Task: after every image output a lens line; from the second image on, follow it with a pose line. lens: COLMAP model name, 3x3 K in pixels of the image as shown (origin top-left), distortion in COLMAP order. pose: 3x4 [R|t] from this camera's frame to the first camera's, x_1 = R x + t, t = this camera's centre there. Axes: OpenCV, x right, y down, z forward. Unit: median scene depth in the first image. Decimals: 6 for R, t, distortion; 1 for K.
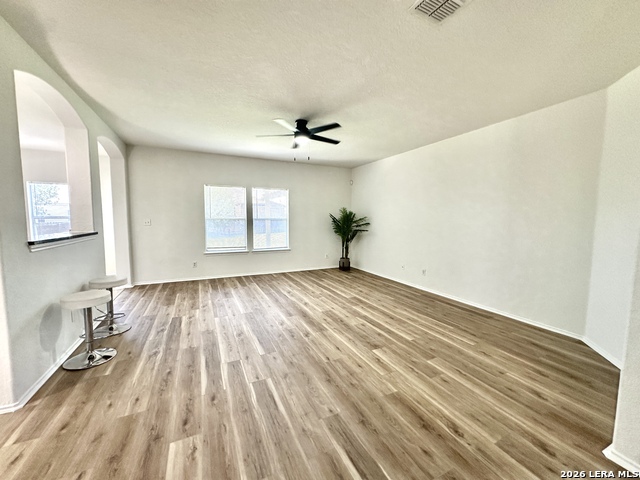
lens RADIAL K [[256.2, 0, 320.7], [0, 256.2, 239.2], [0, 0, 1]] dist [-0.000928, 0.000180]
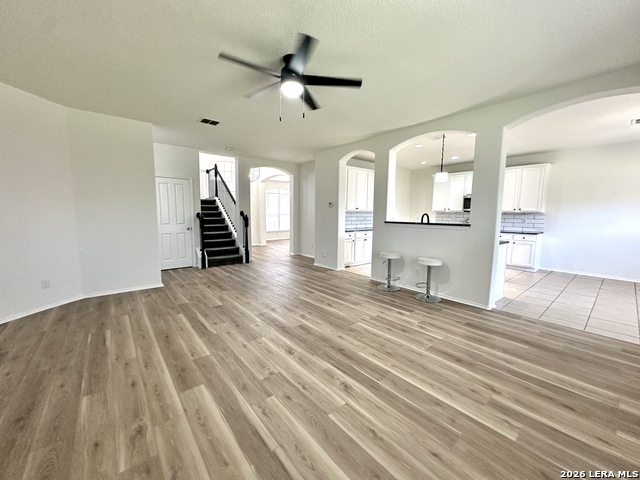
lens RADIAL K [[256.2, 0, 320.1], [0, 256.2, 239.4], [0, 0, 1]] dist [-0.000928, 0.000180]
pose [[-0.969619, 0.009090, -0.244453, 0.020934], [-0.036274, 0.982919, 0.180430, -0.135015], [0.241917, 0.183815, -0.952727, 1.829006]]
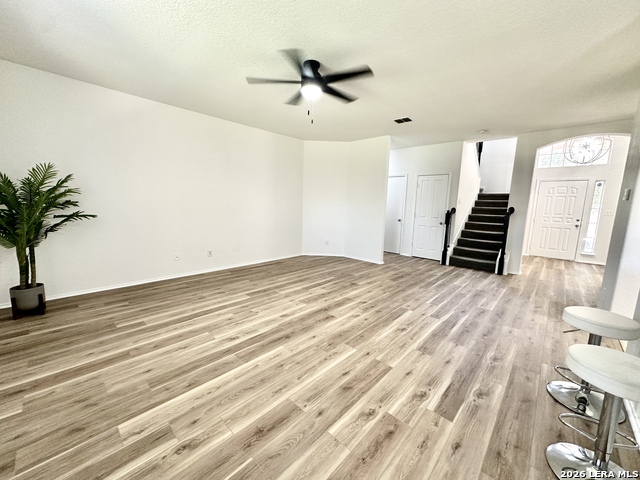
lens RADIAL K [[256.2, 0, 319.1], [0, 256.2, 239.2], [0, 0, 1]] dist [-0.000928, 0.000180]
pose [[-0.360833, -0.152201, 0.920128, -0.873814], [0.043088, 0.982820, 0.179468, -0.107505], [-0.931635, 0.104404, -0.348076, 1.359980]]
